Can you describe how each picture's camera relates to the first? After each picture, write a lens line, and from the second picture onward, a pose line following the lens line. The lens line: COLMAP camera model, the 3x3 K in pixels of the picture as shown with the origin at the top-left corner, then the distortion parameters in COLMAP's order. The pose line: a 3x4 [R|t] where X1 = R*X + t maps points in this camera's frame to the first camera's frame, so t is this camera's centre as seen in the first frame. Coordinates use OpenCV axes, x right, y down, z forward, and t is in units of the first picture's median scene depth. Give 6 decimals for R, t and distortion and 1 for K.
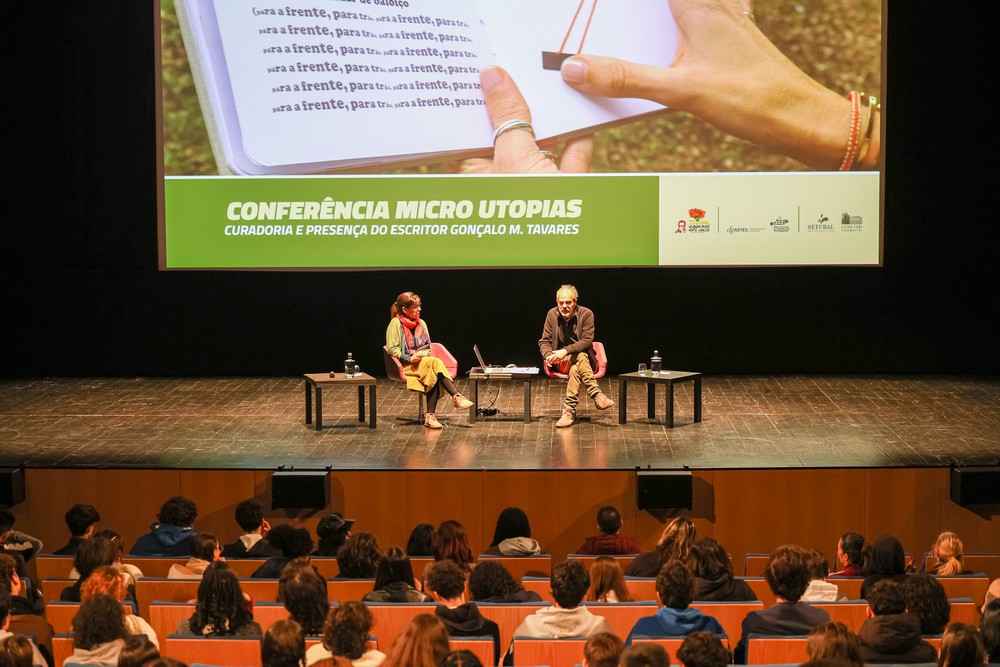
lens RADIAL K [[2127.2, 0, 500.0], [0, 2127.2, 333.5], [0, 0, 1]] dist [0.079101, 0.242489]
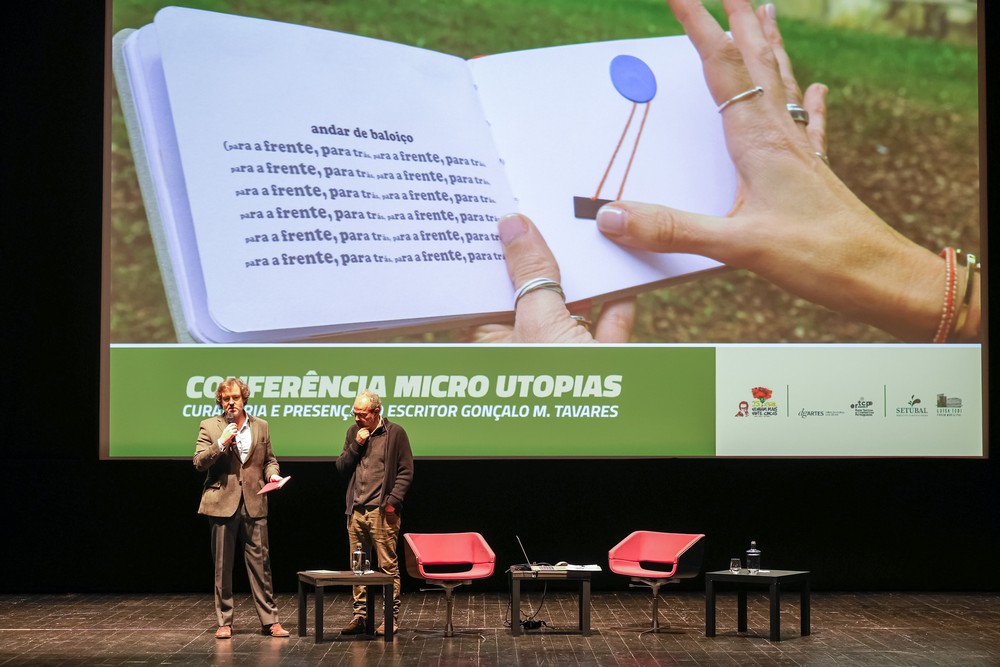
lens RADIAL K [[2127.2, 0, 500.0], [0, 2127.2, 333.5], [0, 0, 1]] dist [0.079101, 0.242489]
pose [[0.998789, 0.008108, 0.048535, -0.048573], [-0.001495, 0.990876, -0.134769, 0.031891], [-0.049185, 0.134533, 0.989688, 0.188463]]
